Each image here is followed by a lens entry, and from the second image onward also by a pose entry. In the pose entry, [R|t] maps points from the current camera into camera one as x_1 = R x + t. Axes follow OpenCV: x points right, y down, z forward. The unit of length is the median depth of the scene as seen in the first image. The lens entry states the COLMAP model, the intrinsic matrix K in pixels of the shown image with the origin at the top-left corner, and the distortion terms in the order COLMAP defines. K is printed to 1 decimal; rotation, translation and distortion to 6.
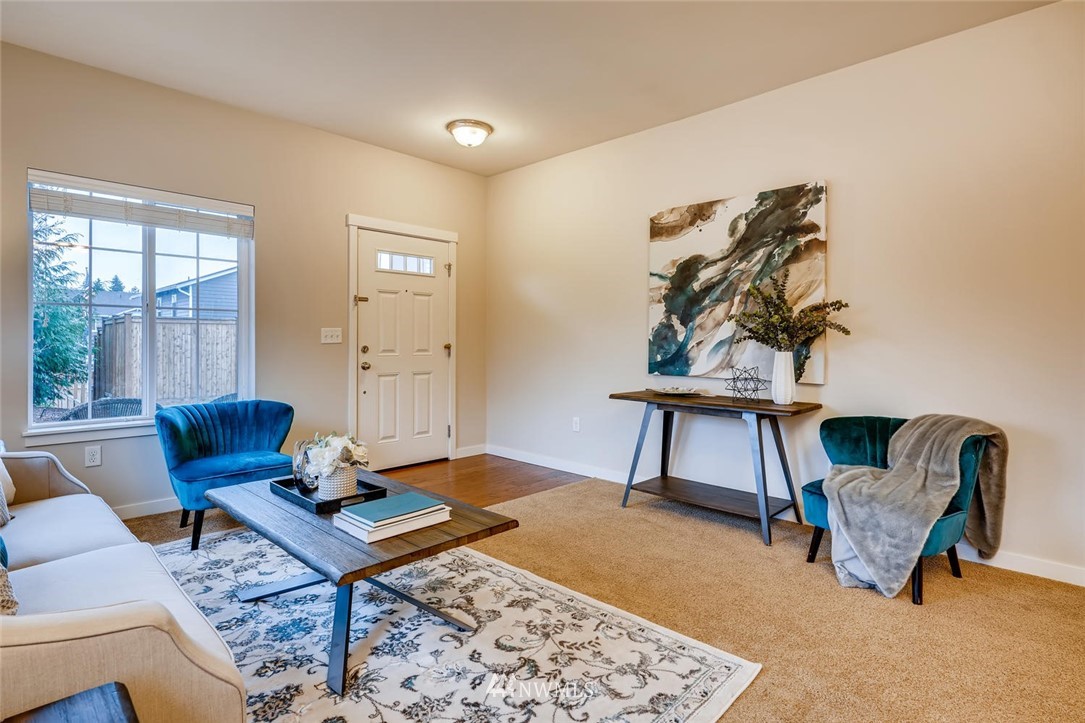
lens RADIAL K [[551.2, 0, 546.0], [0, 551.2, 347.6], [0, 0, 1]] dist [0.004092, 0.000643]
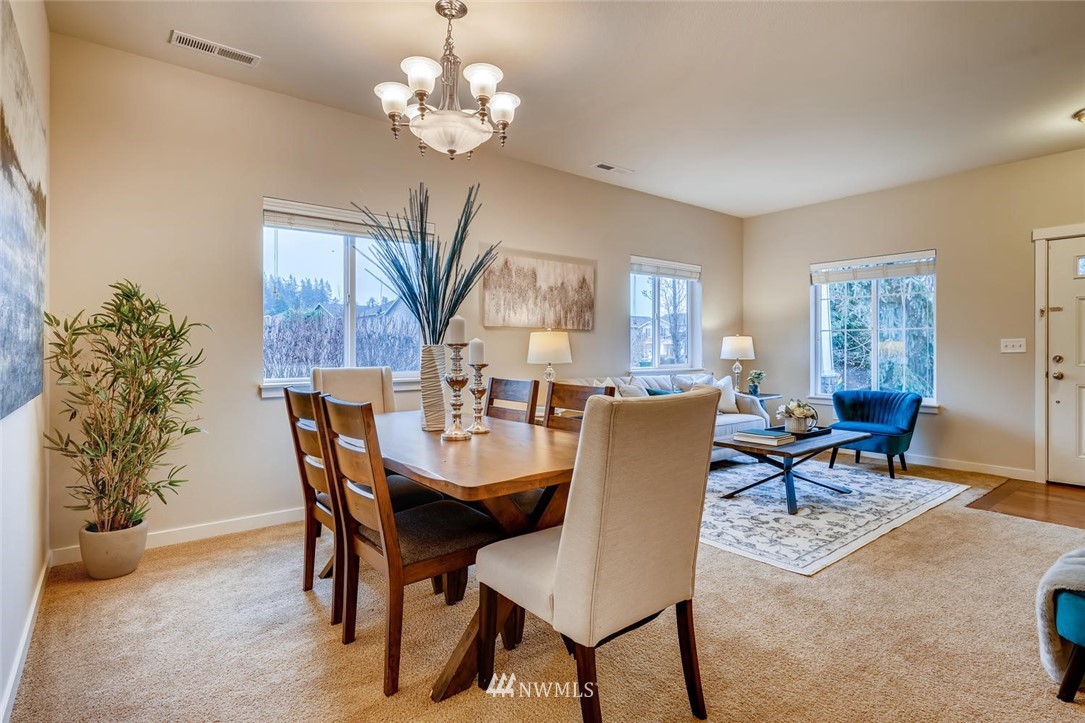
lens RADIAL K [[544.5, 0, 544.4], [0, 544.5, 351.3], [0, 0, 1]] dist [0.000493, -0.000068]
pose [[-0.133458, -0.001676, -0.991053, 1.592636], [-0.013737, 0.999906, 0.000159, 0.004101], [0.990959, 0.013636, -0.133468, 0.423894]]
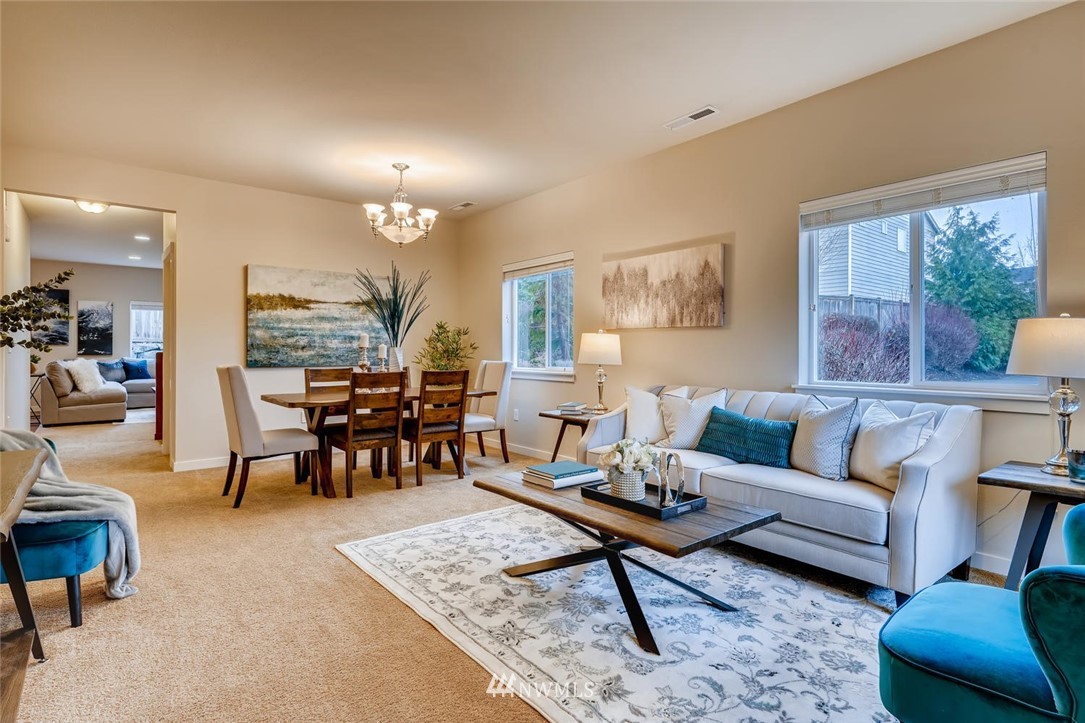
lens RADIAL K [[551.2, 0, 546.0], [0, 551.2, 347.6], [0, 0, 1]] dist [0.004092, 0.000643]
pose [[-0.992821, -0.006659, 0.119423, -0.361699], [-0.005579, 0.999940, 0.009380, -0.030899], [-0.119478, 0.008646, -0.992799, 2.160345]]
